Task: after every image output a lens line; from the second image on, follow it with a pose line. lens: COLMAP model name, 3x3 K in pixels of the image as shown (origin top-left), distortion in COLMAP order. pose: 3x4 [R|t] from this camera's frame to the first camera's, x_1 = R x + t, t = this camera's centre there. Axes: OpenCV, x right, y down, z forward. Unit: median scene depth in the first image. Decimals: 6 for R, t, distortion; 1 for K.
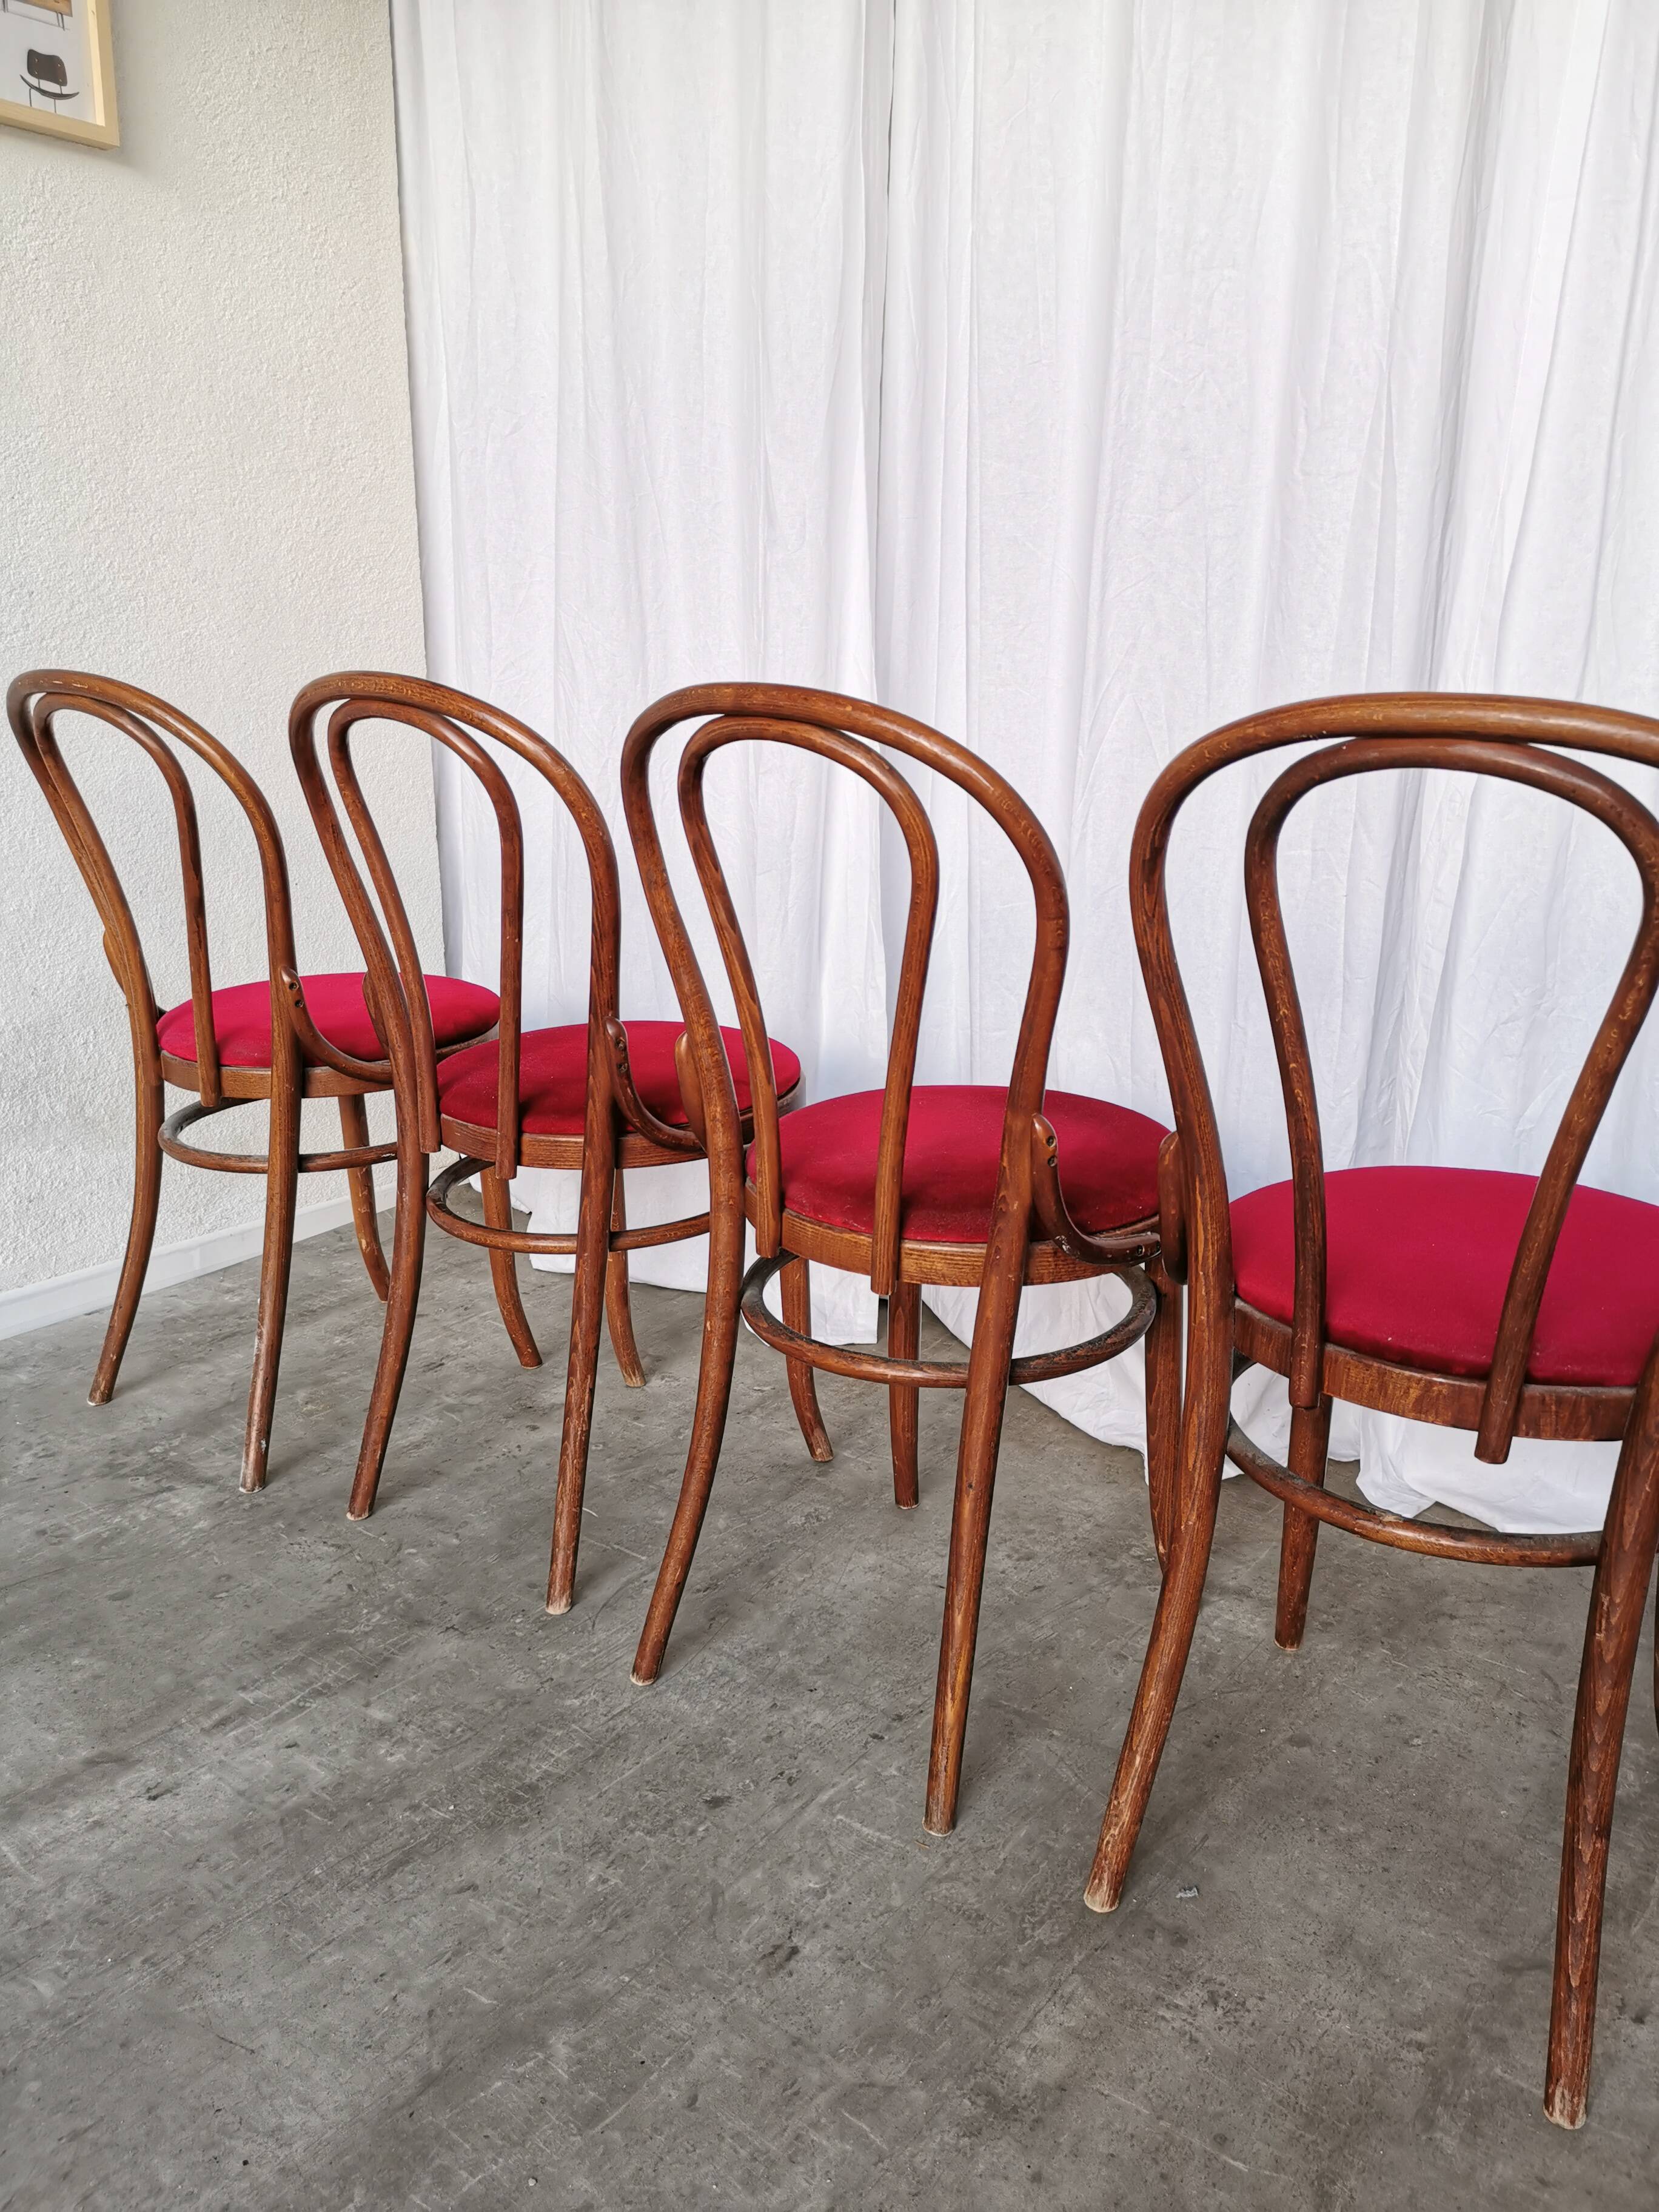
lens RADIAL K [[1715.4, 0, 819.9], [0, 1715.4, 1093.1], [0, 0, 1]] dist [0.045986, -0.059213]
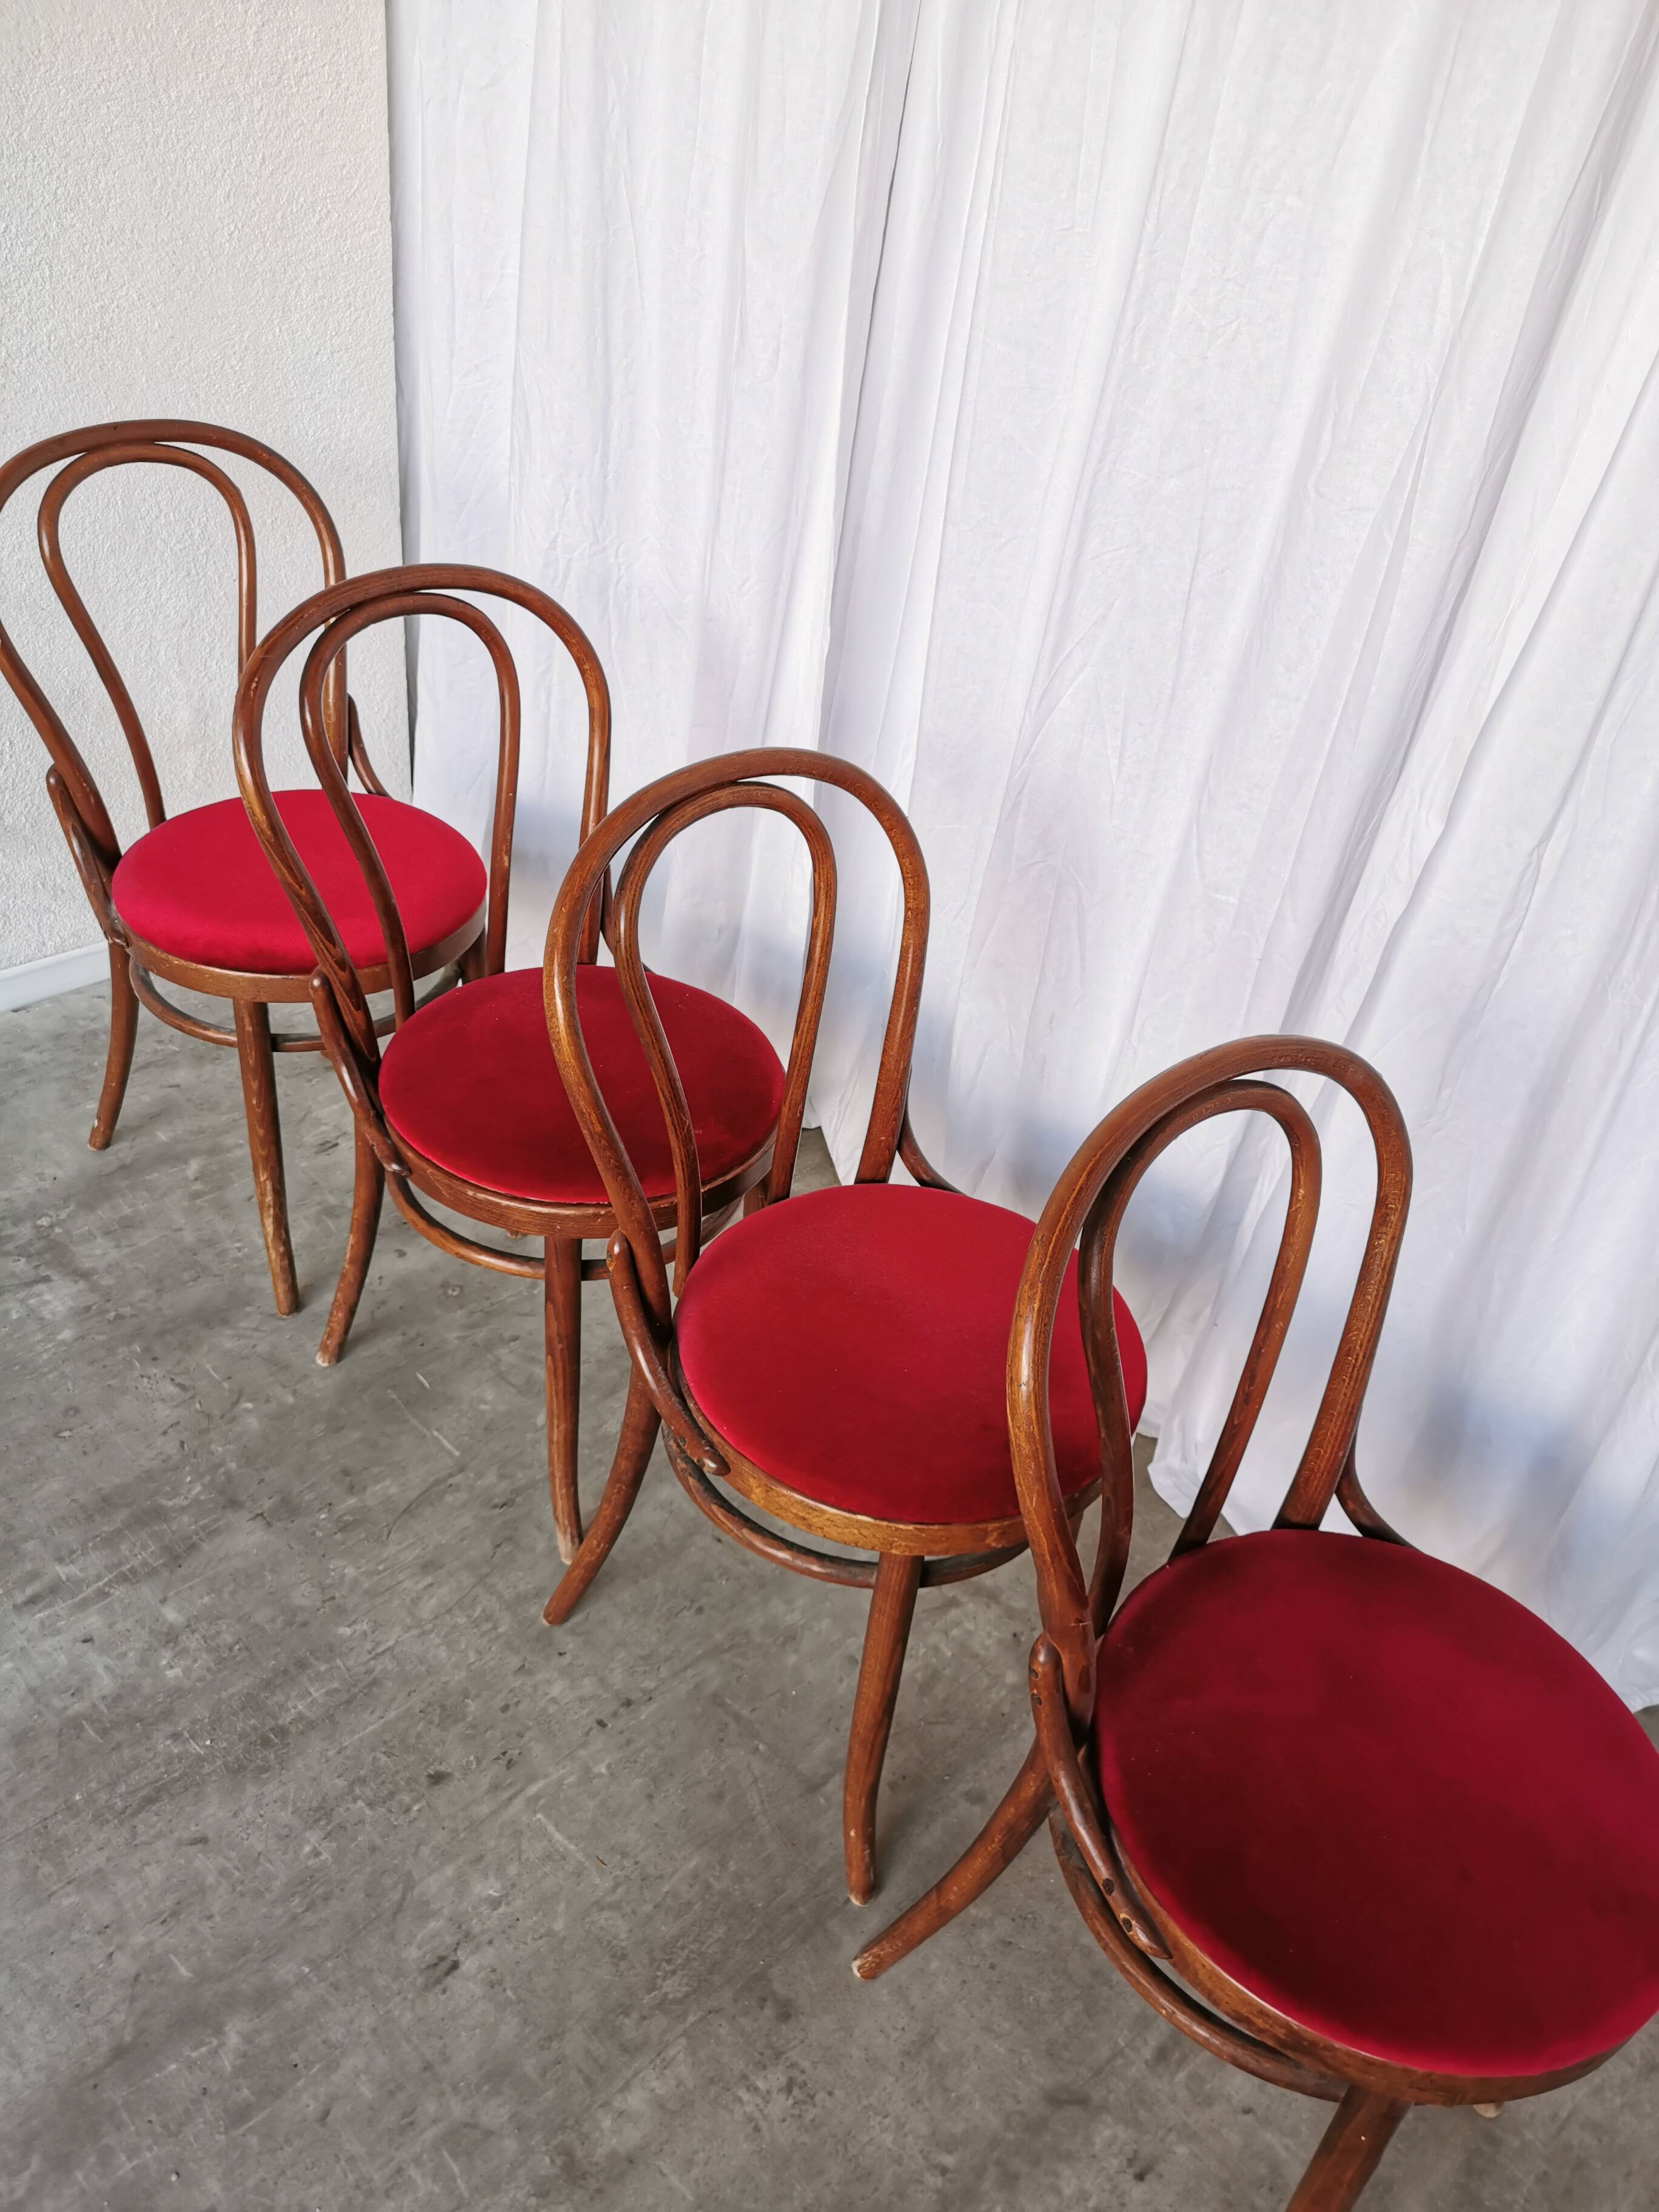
lens RADIAL K [[1715.4, 0, 823.6], [0, 1715.4, 1099.0], [0, 0, 1]] dist [0.045986, -0.059213]
pose [[0.985466, 0.166669, -0.032847, 0.138418], [-0.144014, 0.922230, 0.358820, -0.402040], [0.090096, -0.348875, 0.932828, 0.112609]]
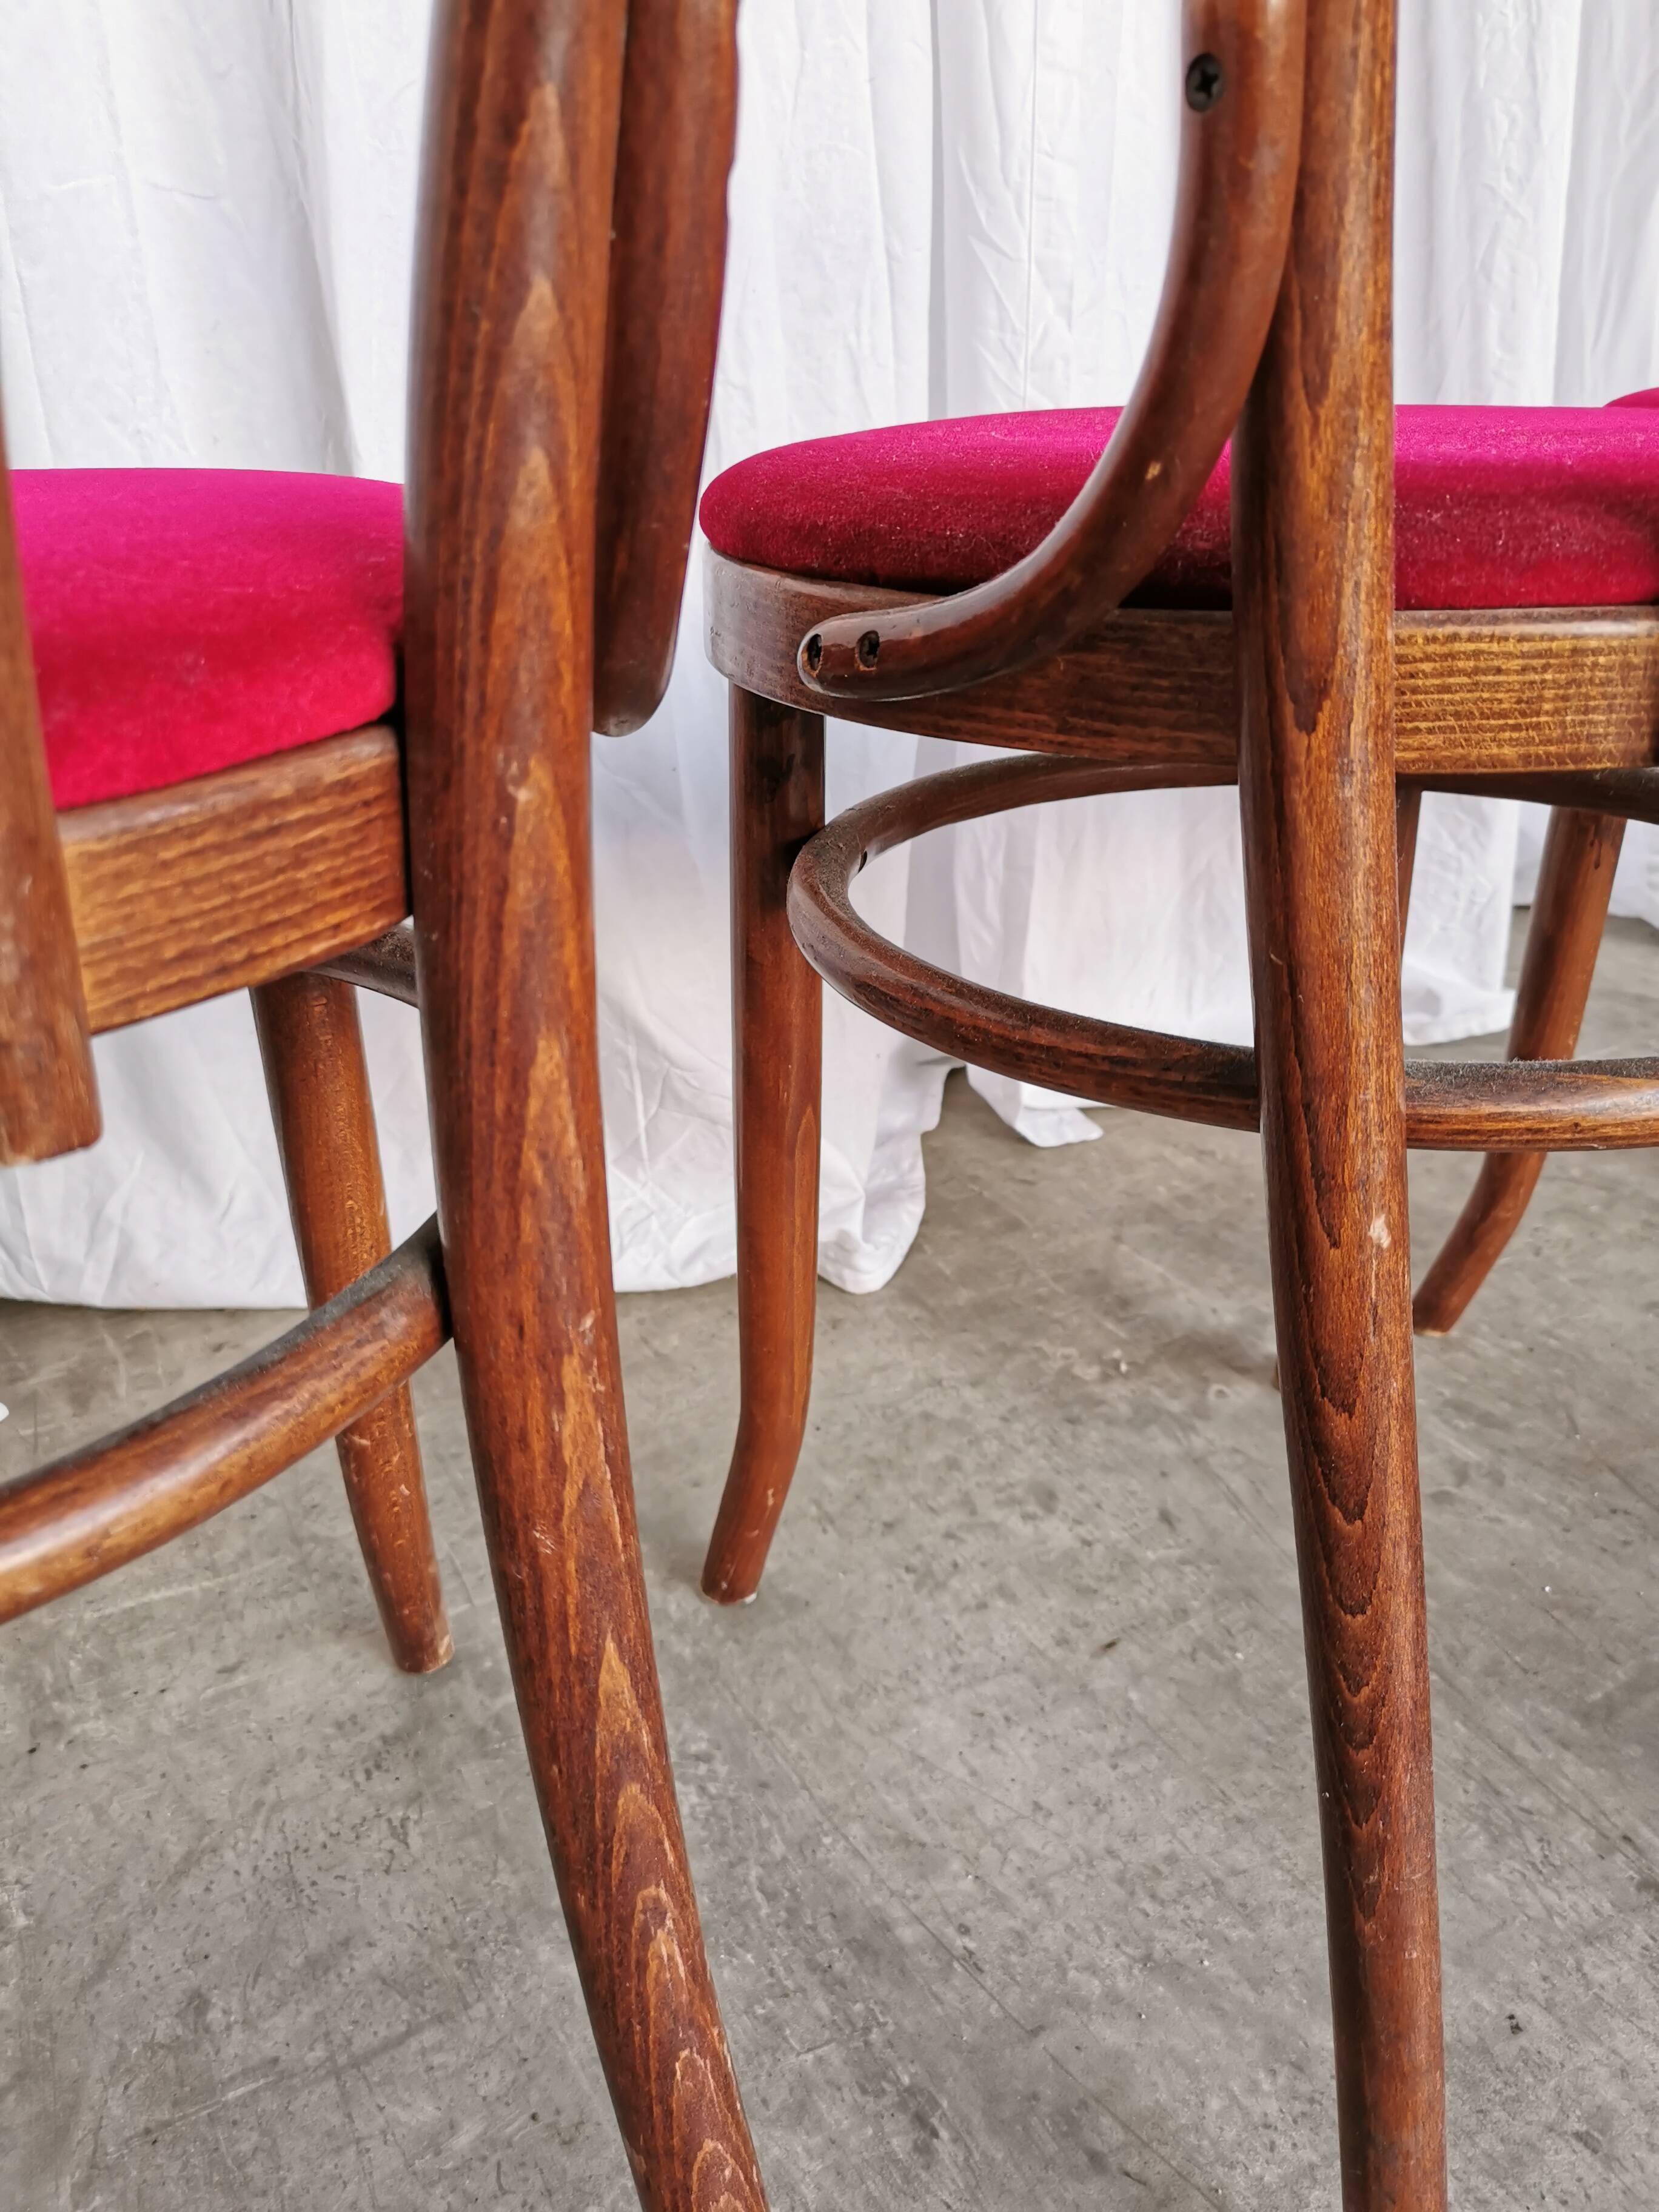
lens RADIAL K [[1715.4, 0, 823.5], [0, 1715.4, 1109.0], [0, 0, 1]] dist [0.045986, -0.059213]
pose [[0.405010, -0.372382, 0.835044, -0.297474], [0.275330, 0.920582, 0.276988, 0.028085], [-0.871872, 0.117730, 0.475373, 0.936871]]
